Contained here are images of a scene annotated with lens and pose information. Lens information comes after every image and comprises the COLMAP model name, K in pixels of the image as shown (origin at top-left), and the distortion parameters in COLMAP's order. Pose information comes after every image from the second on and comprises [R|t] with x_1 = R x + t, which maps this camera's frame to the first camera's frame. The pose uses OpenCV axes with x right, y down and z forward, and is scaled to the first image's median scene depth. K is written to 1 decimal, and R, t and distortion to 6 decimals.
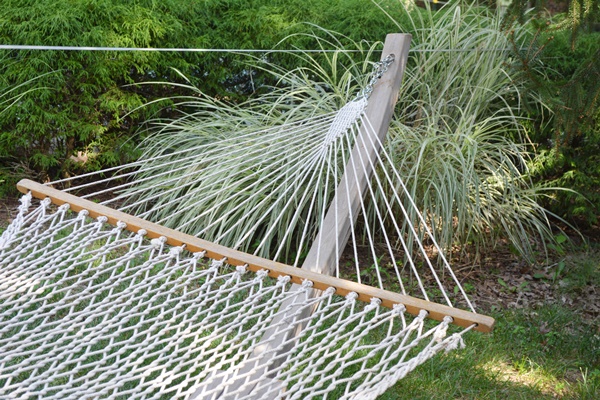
lens RADIAL K [[1144.6, 0, 299.7], [0, 1144.6, 200.5], [0, 0, 1]] dist [0.051697, 0.000000]
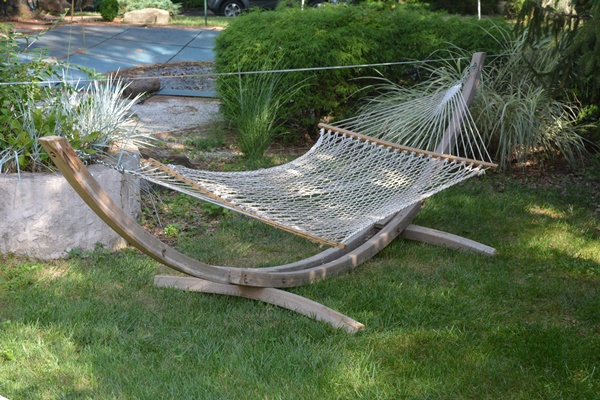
lens RADIAL K [[1144.6, 0, 299.1], [0, 1144.6, 199.4], [0, 0, 1]] dist [0.051697, 0.000000]
pose [[0.985117, -0.027279, -0.169709, 0.132788], [0.030480, 0.999403, 0.016285, 0.103580], [0.169164, -0.021215, 0.985360, -1.442915]]
